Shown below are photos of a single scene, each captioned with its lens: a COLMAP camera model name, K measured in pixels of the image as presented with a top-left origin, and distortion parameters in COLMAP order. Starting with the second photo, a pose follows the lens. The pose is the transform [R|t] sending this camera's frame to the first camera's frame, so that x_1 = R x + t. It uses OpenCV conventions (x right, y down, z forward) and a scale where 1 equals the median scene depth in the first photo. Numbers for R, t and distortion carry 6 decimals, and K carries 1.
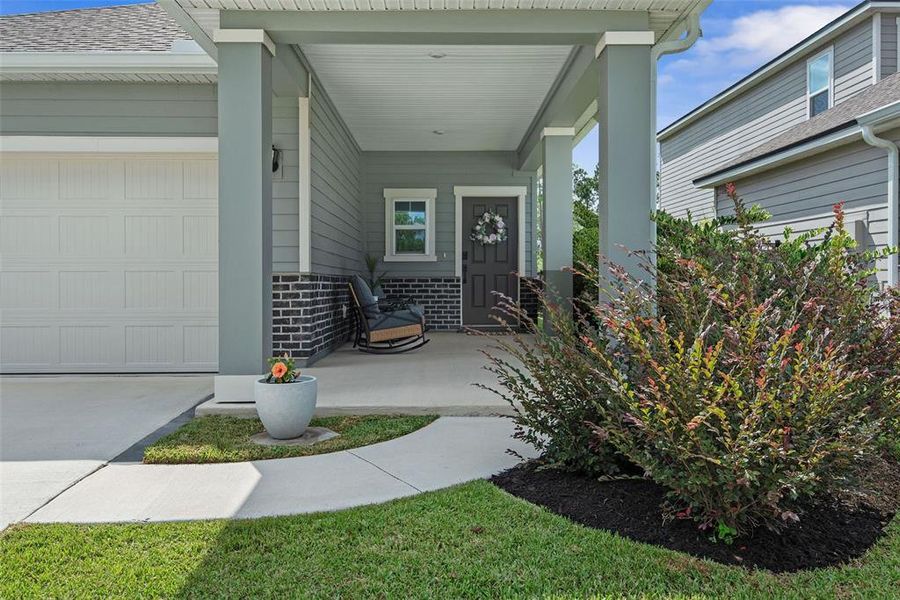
lens RADIAL K [[573.6, 0, 452.8], [0, 573.6, 299.0], [0, 0, 1]] dist [0.022985, 0.000110]
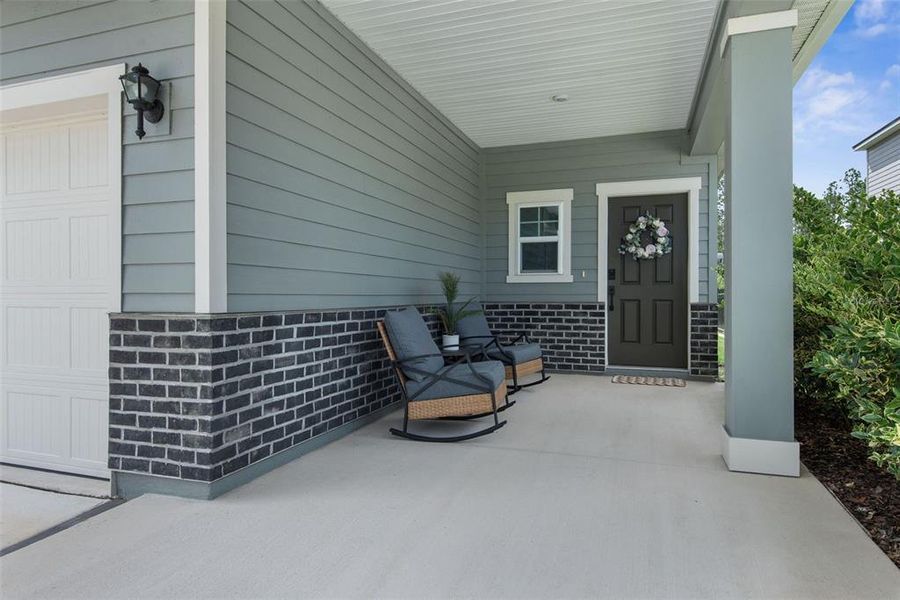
lens RADIAL K [[484.3, 0, 473.1], [0, 484.3, 299.5], [0, 0, 1]] dist [0.011970, -0.000206]
pose [[0.947714, 0.005385, -0.319076, 0.053147], [-0.012839, 0.999691, -0.021264, -0.026852], [0.318864, 0.024249, 0.947490, 0.338636]]
